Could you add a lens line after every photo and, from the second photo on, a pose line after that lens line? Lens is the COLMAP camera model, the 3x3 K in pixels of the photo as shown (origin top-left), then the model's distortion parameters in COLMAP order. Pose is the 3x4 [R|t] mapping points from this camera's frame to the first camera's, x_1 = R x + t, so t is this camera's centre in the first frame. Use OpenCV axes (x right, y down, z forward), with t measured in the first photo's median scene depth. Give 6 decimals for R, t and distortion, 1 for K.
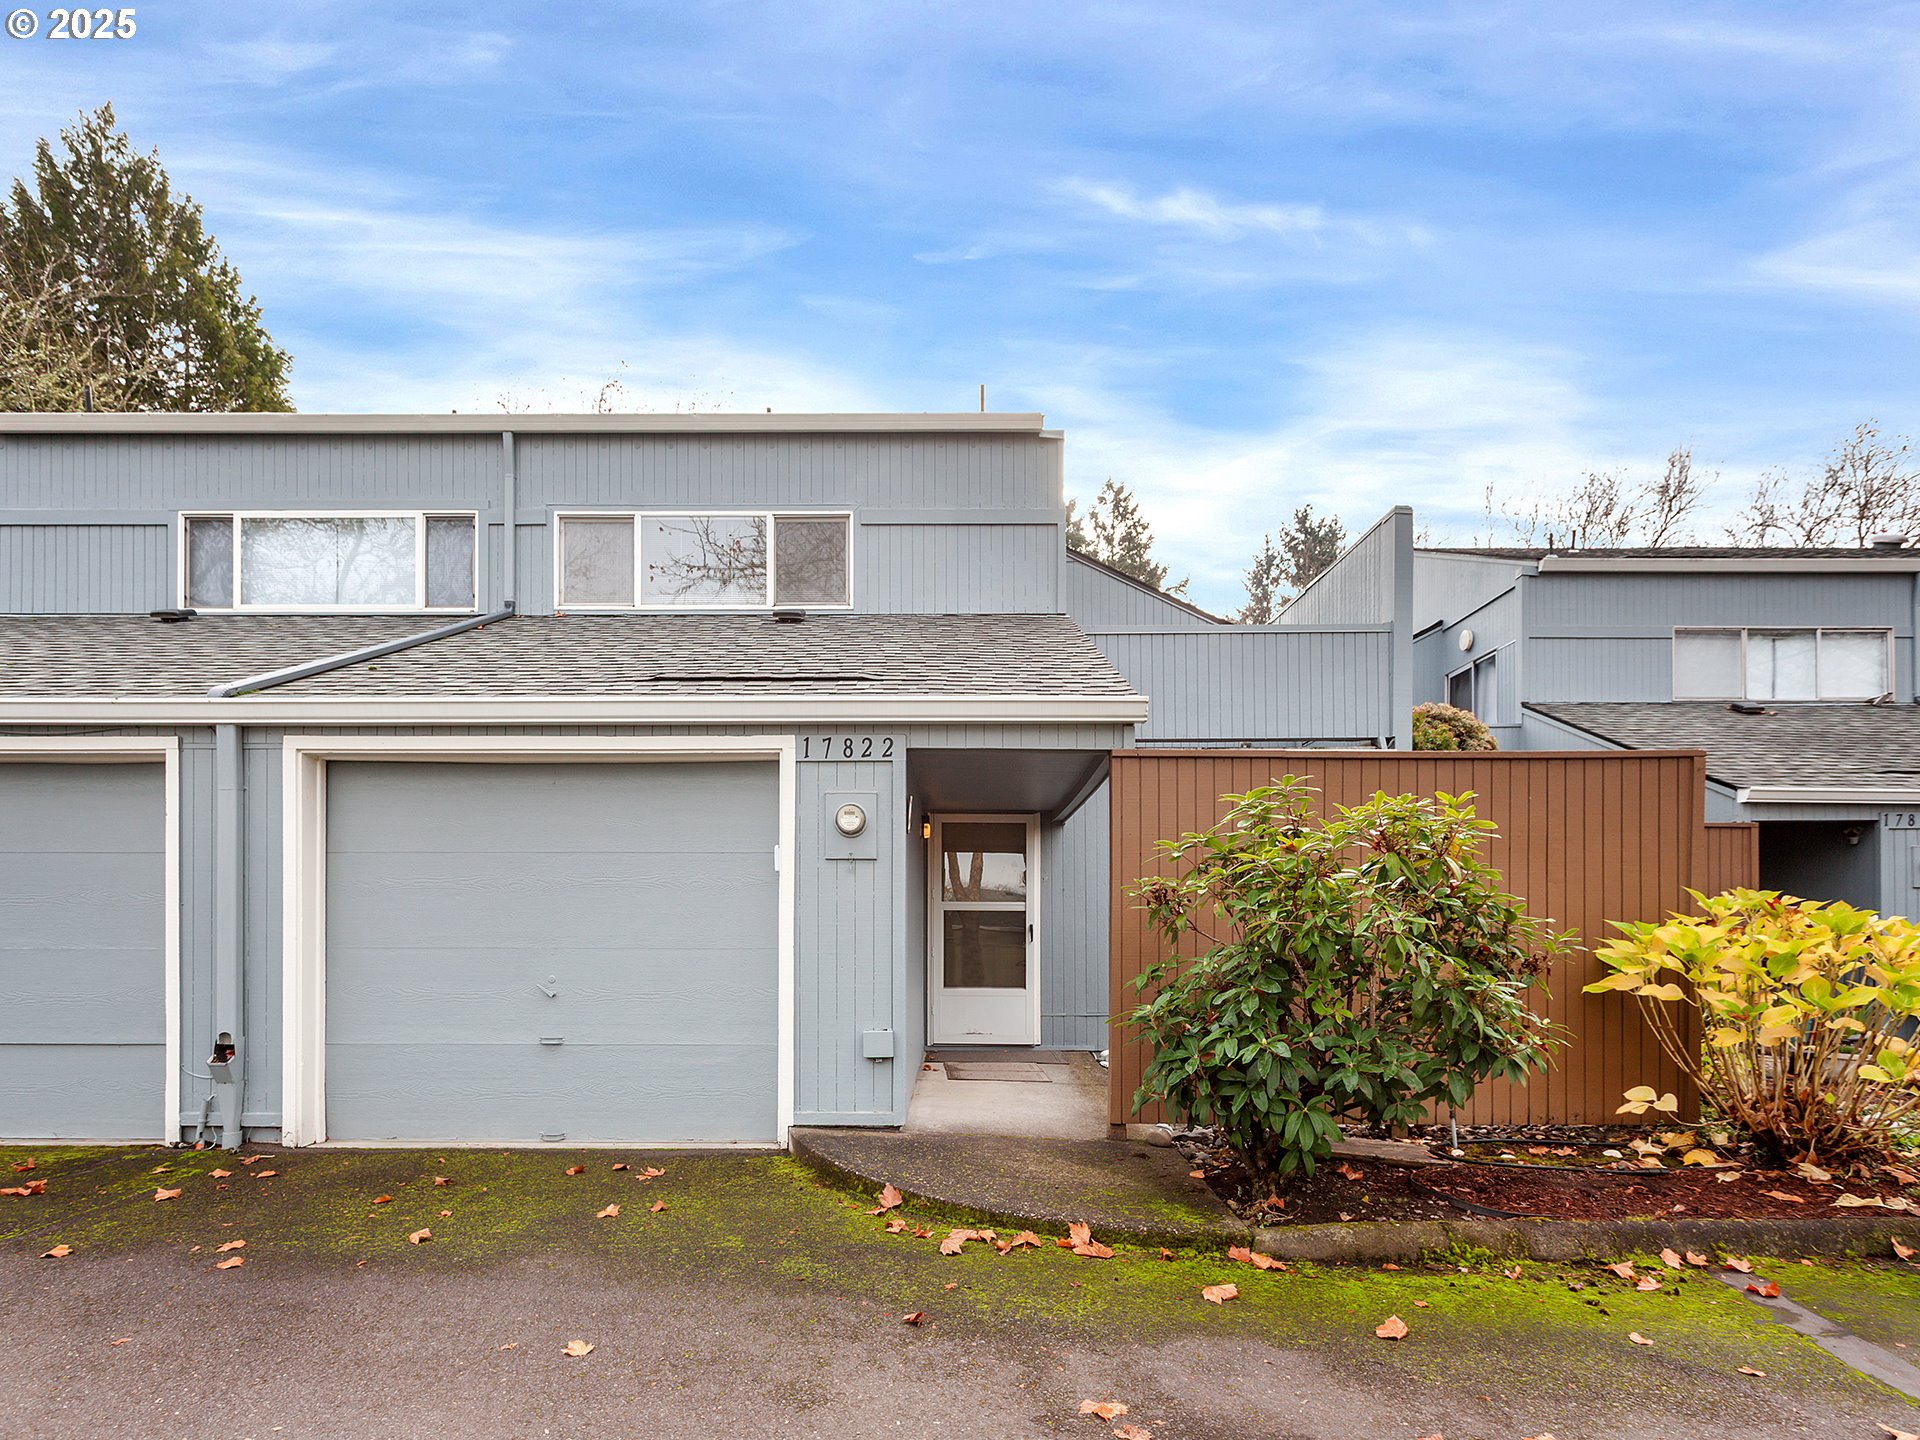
lens RADIAL K [[1126.1, 0, 901.3], [0, 1126.1, 933.4], [0, 0, 1]] dist [0.002300, 0.001454]
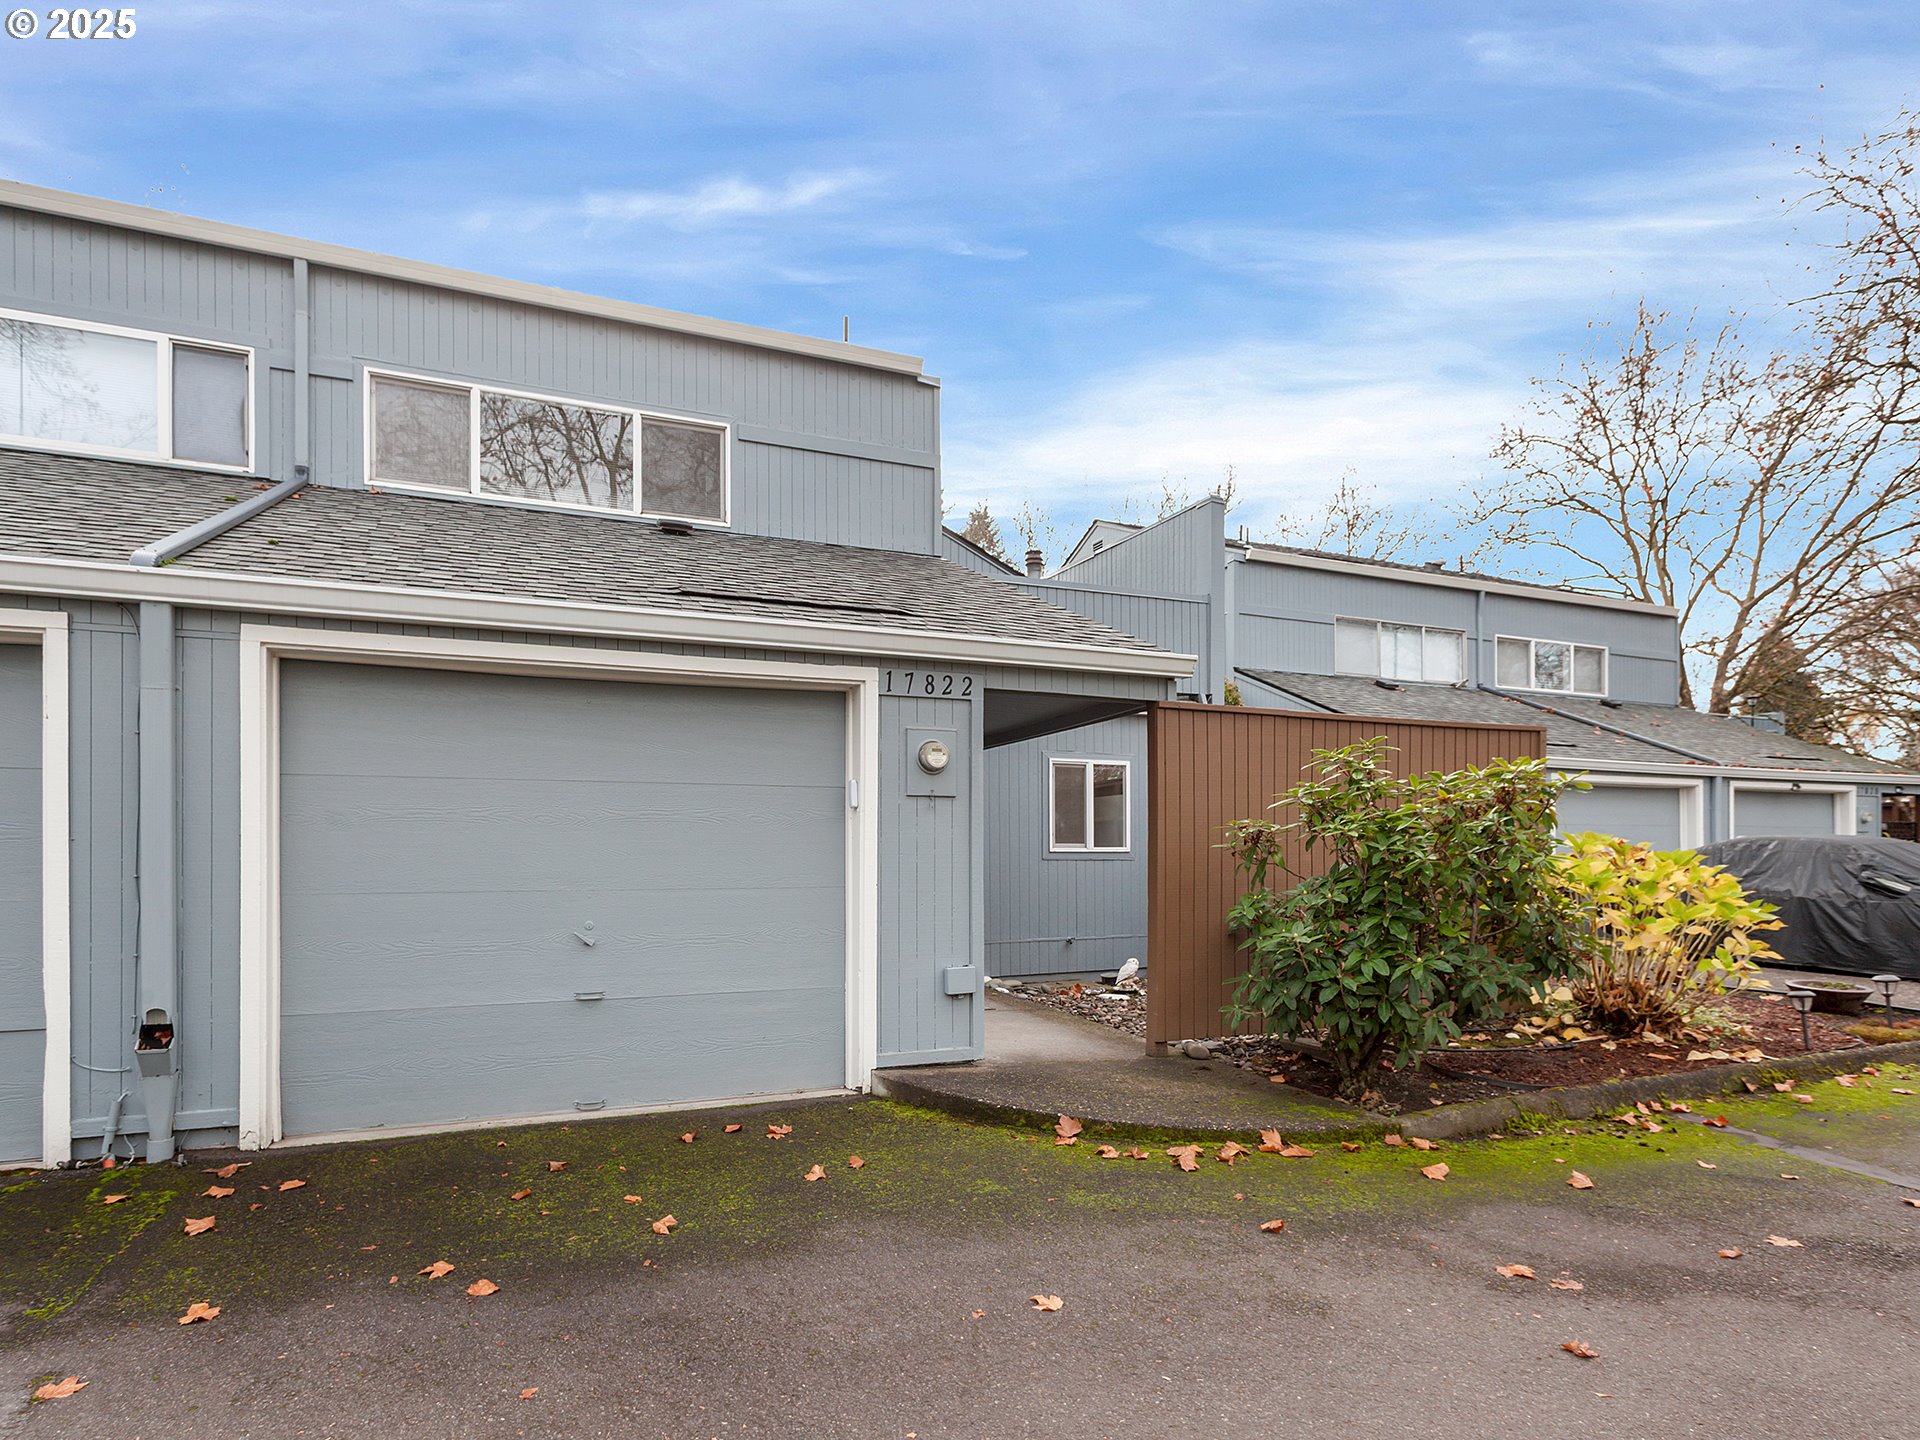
lens RADIAL K [[1126.9, 0, 995.0], [0, 1126.9, 857.9], [0, 0, 1]] dist [0.001623, 0.001825]
pose [[0.905478, -0.004532, 0.424370, -0.412079], [0.005542, 0.999984, -0.001144, -0.009693], [-0.424358, 0.003388, 0.905488, 0.072858]]
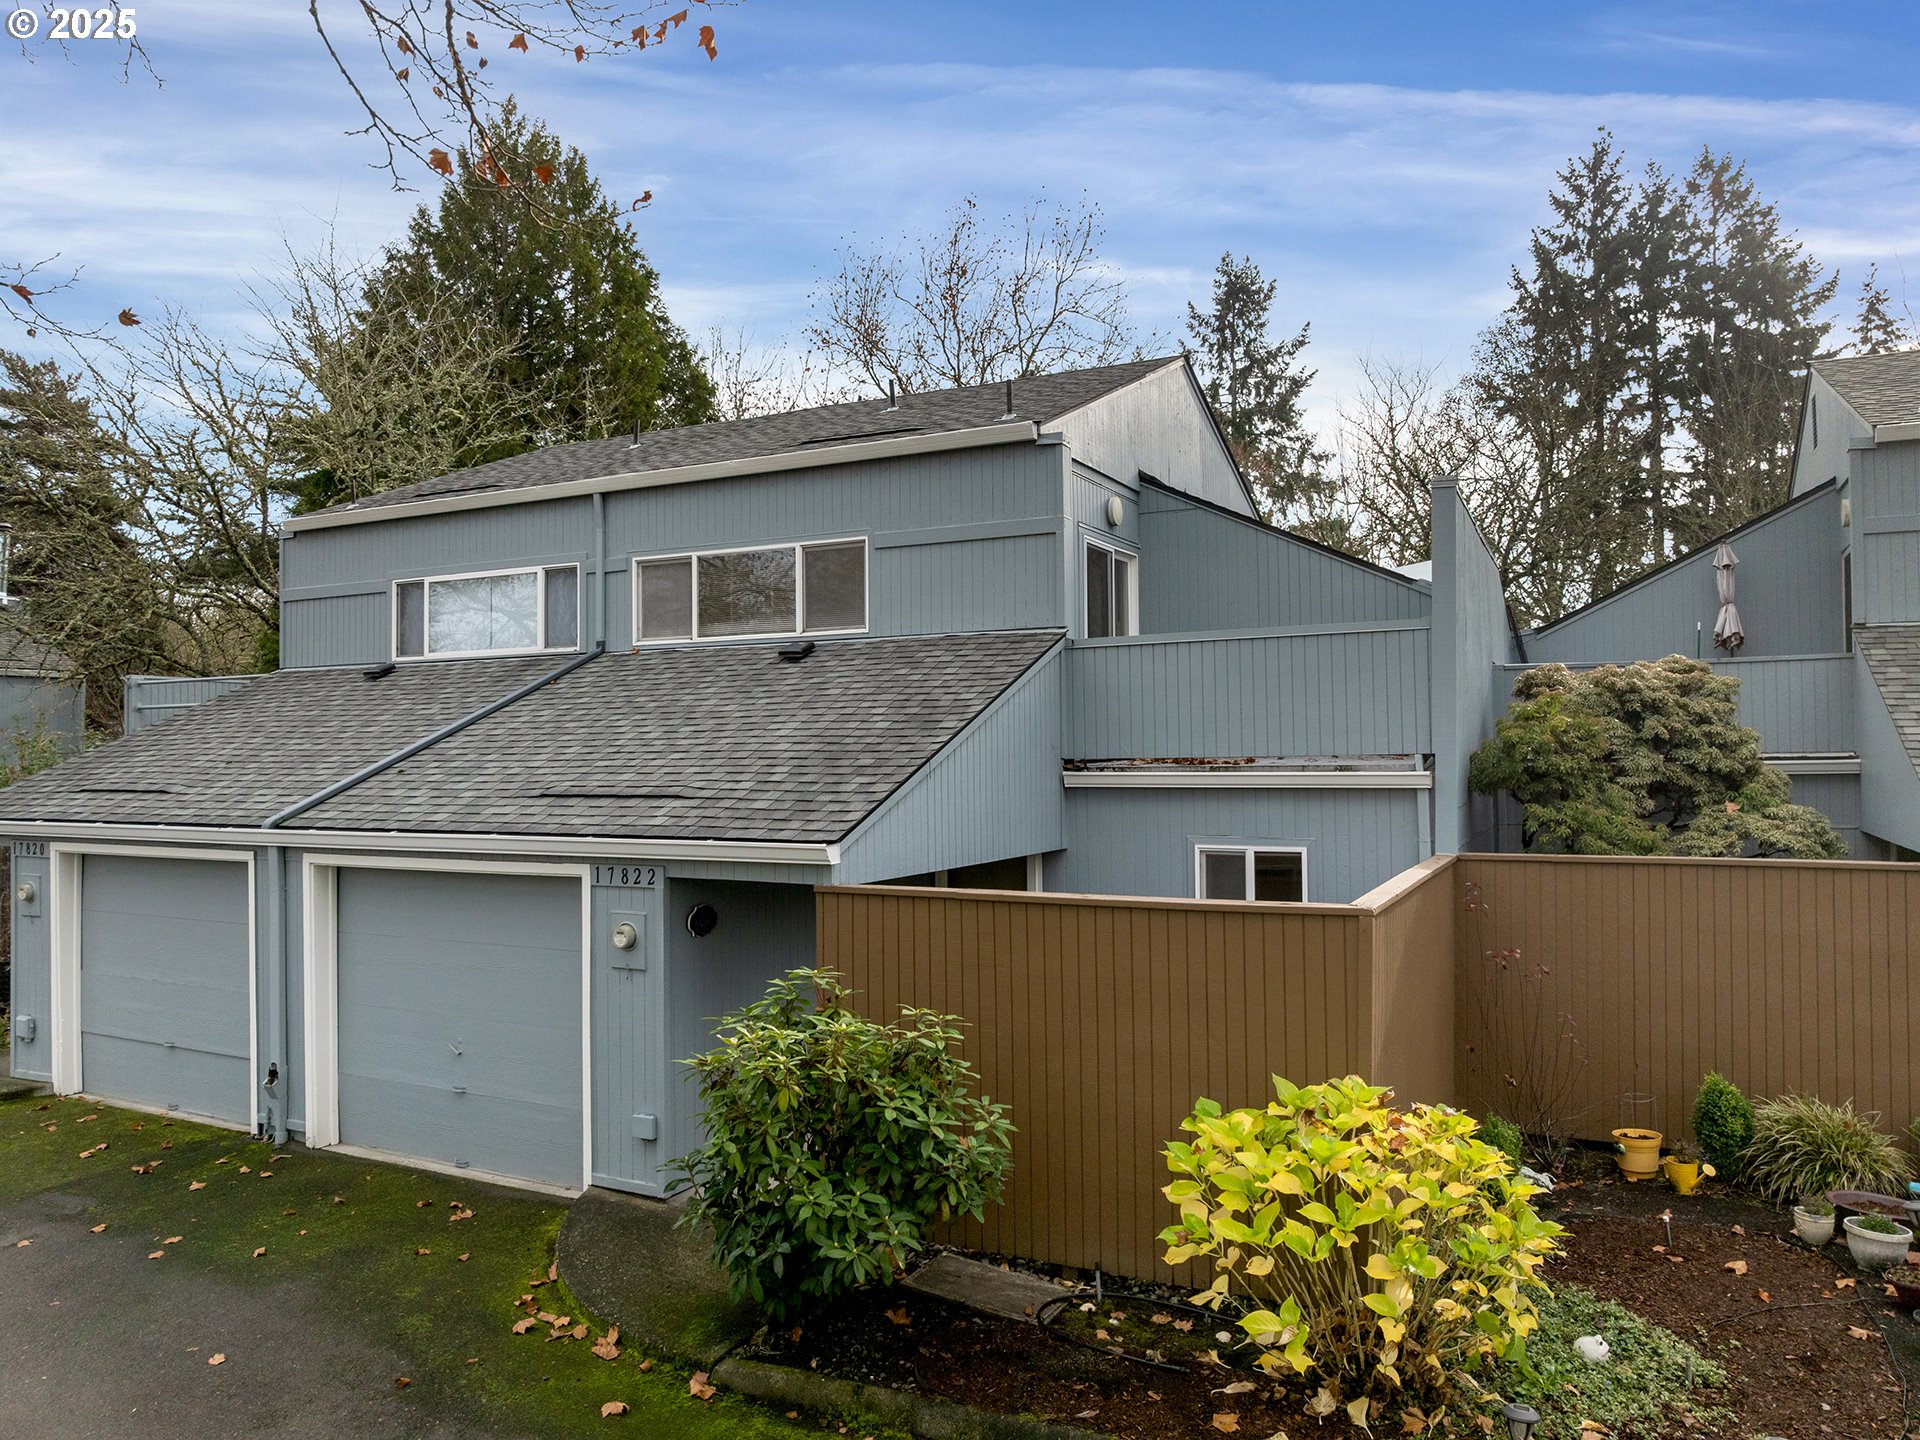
lens RADIAL K [[1342.6, 0, 759.7], [0, 1342.6, 753.8], [0, 0, 1]] dist [-0.035397, 0.005440]
pose [[0.874785, -0.021981, -0.484012, 0.763810], [0.015177, 0.999723, -0.017971, -0.263573], [0.484273, 0.008375, 0.874877, -0.182022]]
